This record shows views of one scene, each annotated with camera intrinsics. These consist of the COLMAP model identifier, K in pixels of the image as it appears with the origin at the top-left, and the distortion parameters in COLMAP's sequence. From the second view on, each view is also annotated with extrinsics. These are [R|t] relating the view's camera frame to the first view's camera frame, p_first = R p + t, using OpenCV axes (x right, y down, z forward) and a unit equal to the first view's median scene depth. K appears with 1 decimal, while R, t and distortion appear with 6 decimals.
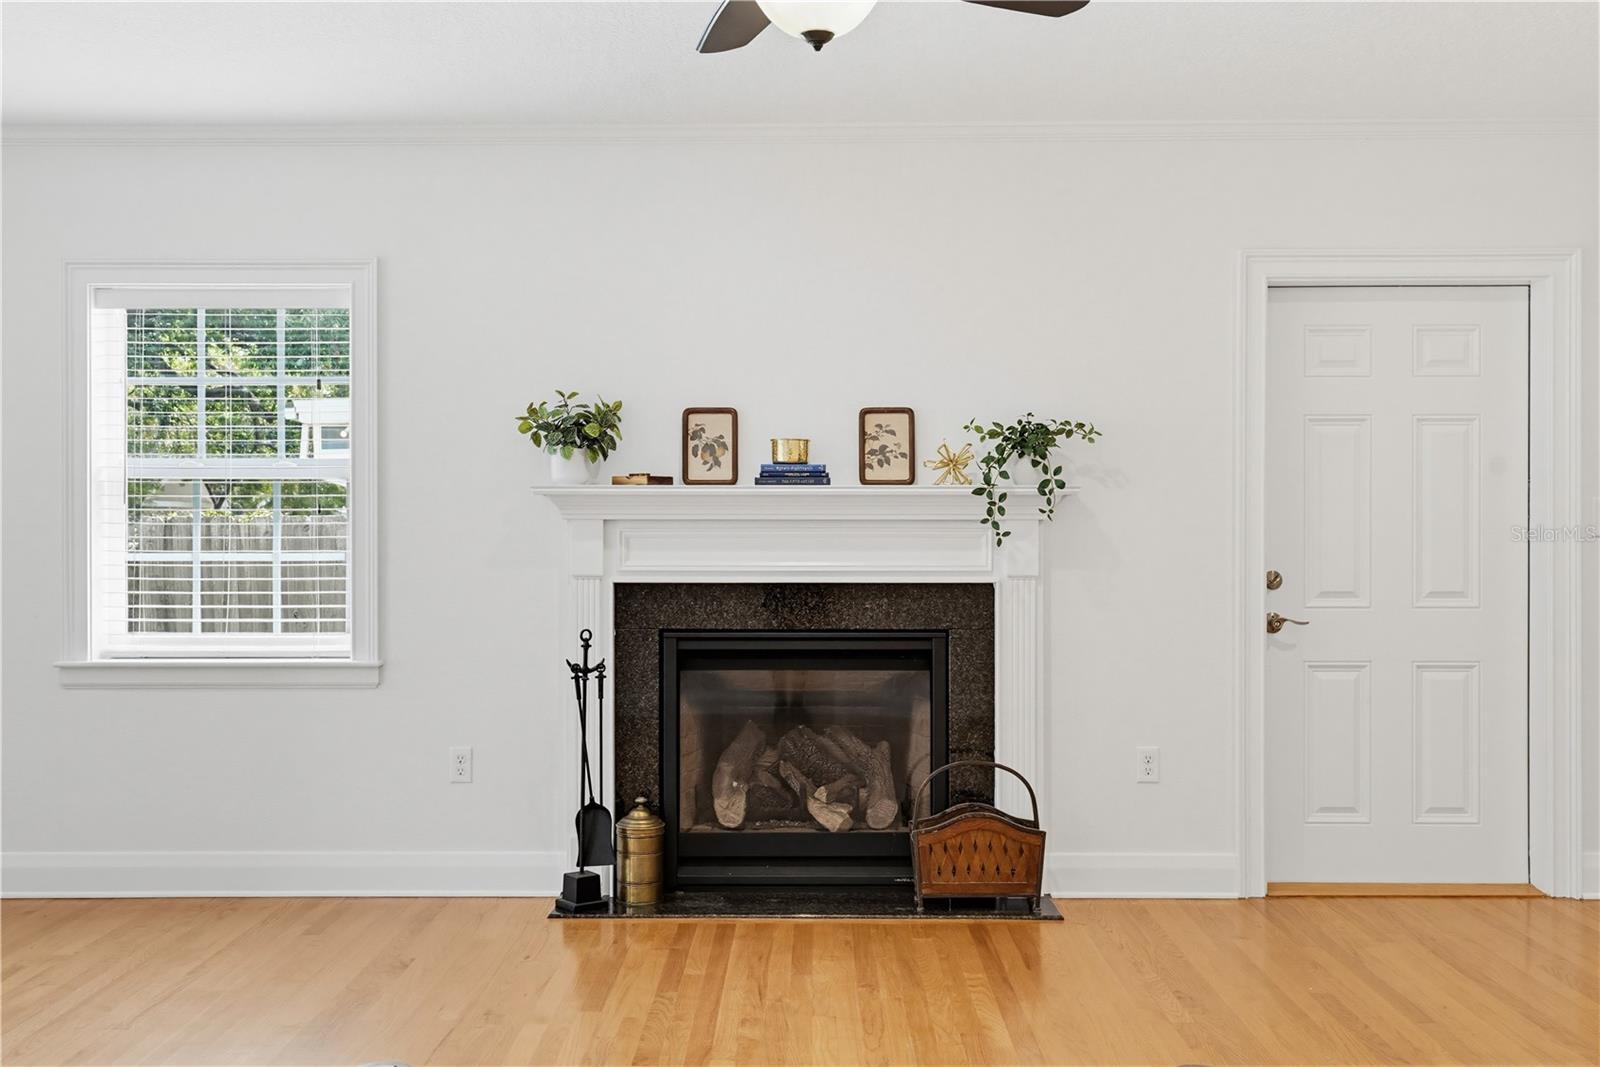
lens RADIAL K [[1590.5, 0, 795.8], [0, 1590.5, 538.3], [0, 0, 1]] dist [0.007045, 0.000000]
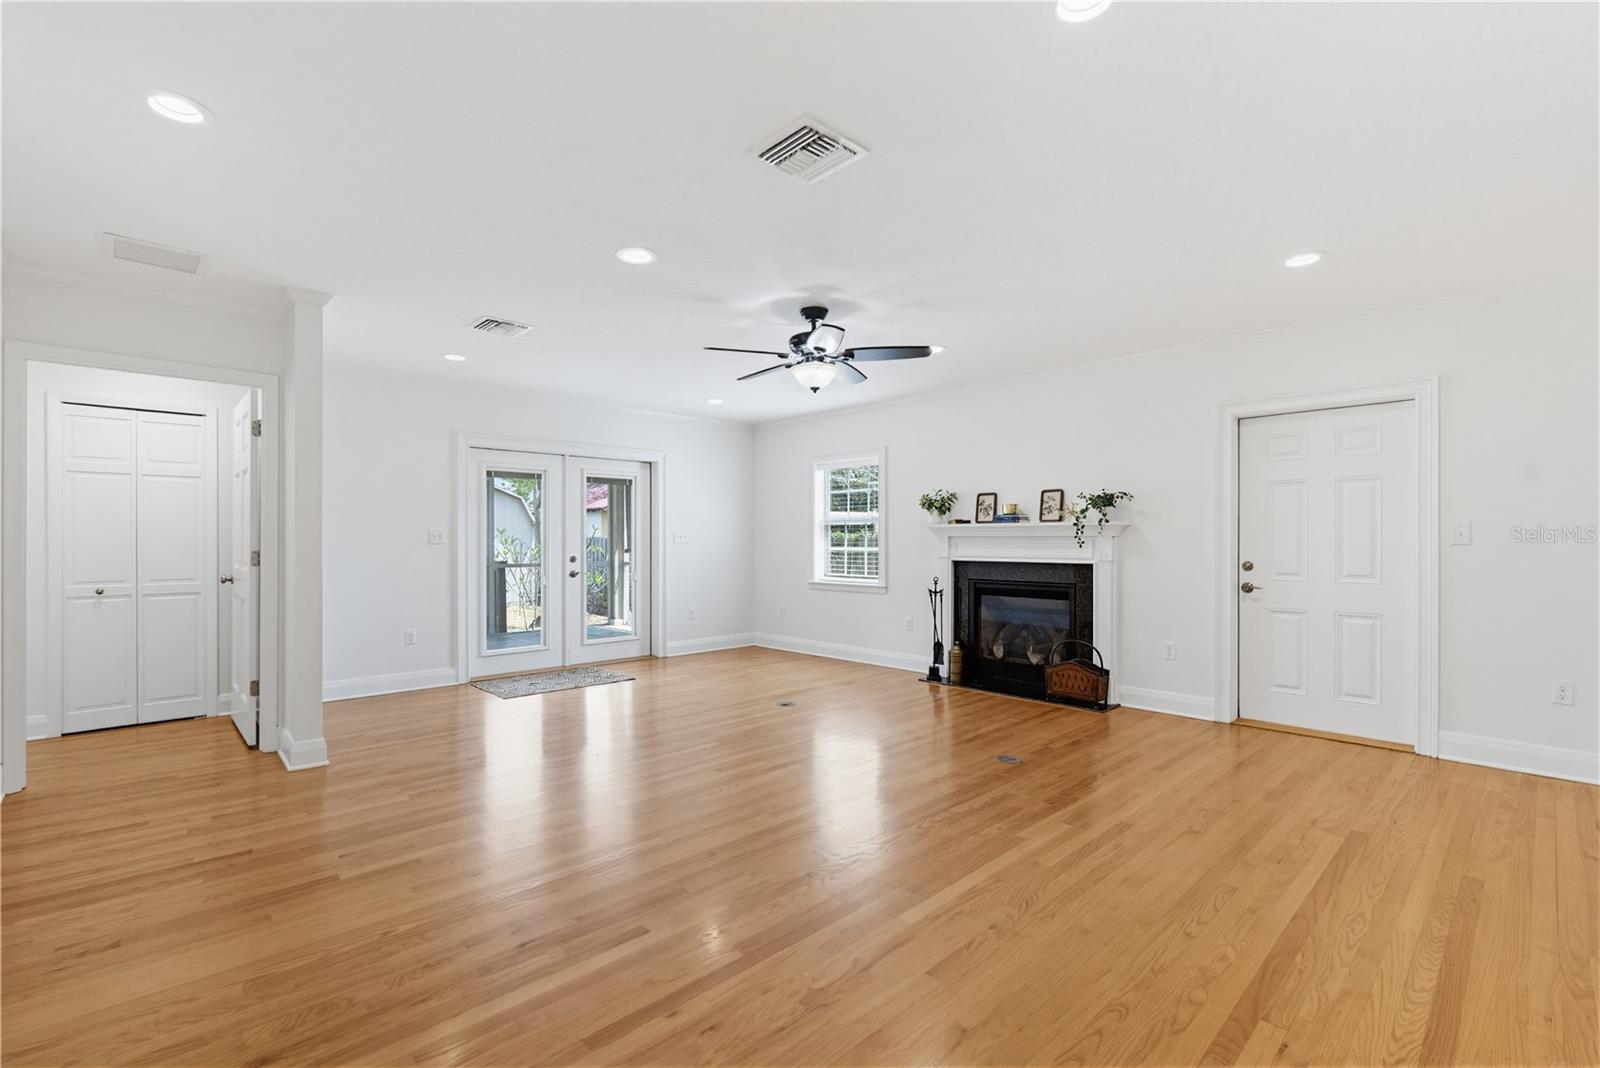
lens RADIAL K [[714.5, 0, 798.5], [0, 714.5, 545.6], [0, 0, 1]] dist [-0.003036, -0.000262]
pose [[0.700864, 0.005074, -0.713277, 0.555985], [-0.002607, 0.999986, 0.004551, -0.001651], [0.713290, -0.001330, 0.700868, -0.022284]]
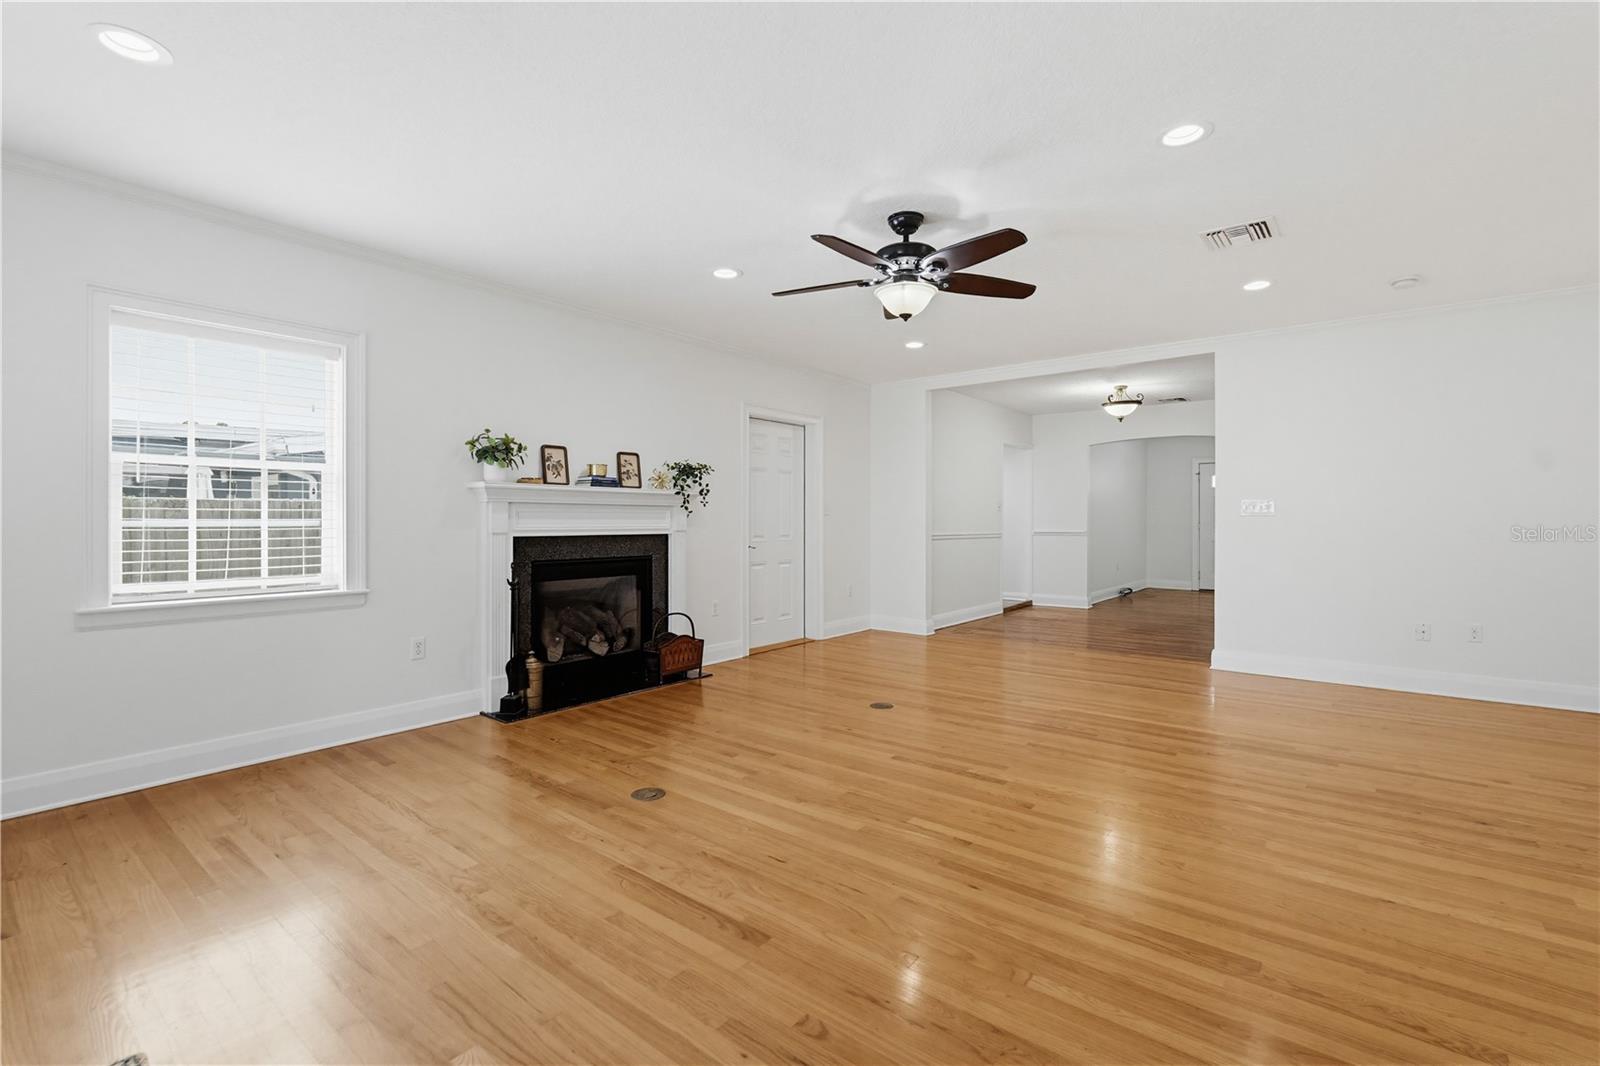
lens RADIAL K [[714.5, 0, 804.3], [0, 714.5, 522.0], [0, 0, 1]] dist [-0.003036, -0.000262]
pose [[0.608252, -0.001409, 0.793743, -0.560162], [0.000213, 0.999999, 0.001611, 0.009755], [-0.793744, -0.000811, 0.608251, 0.230886]]
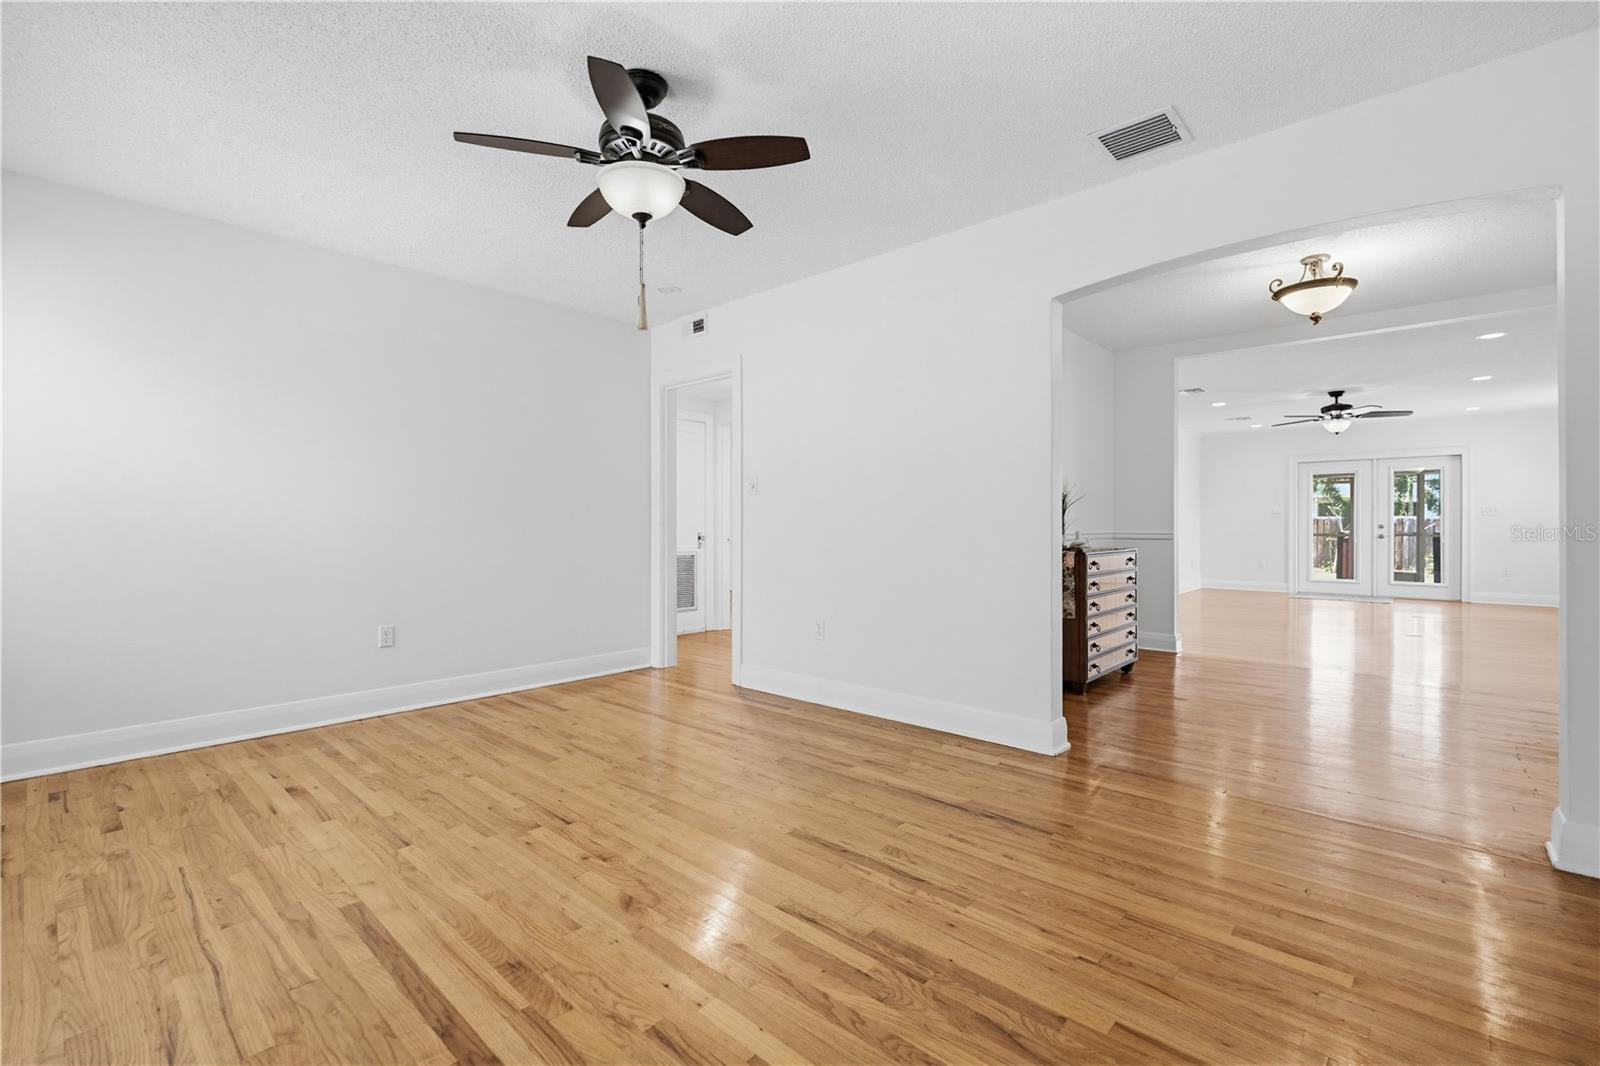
lens RADIAL K [[714.5, 0, 790.5], [0, 714.5, 528.9], [0, 0, 1]] dist [-0.003036, -0.000262]
pose [[-0.666354, 0.006008, -0.745611, 1.908719], [0.000125, 0.999968, 0.007946, 0.020440], [0.745635, 0.005202, -0.666334, 0.697425]]
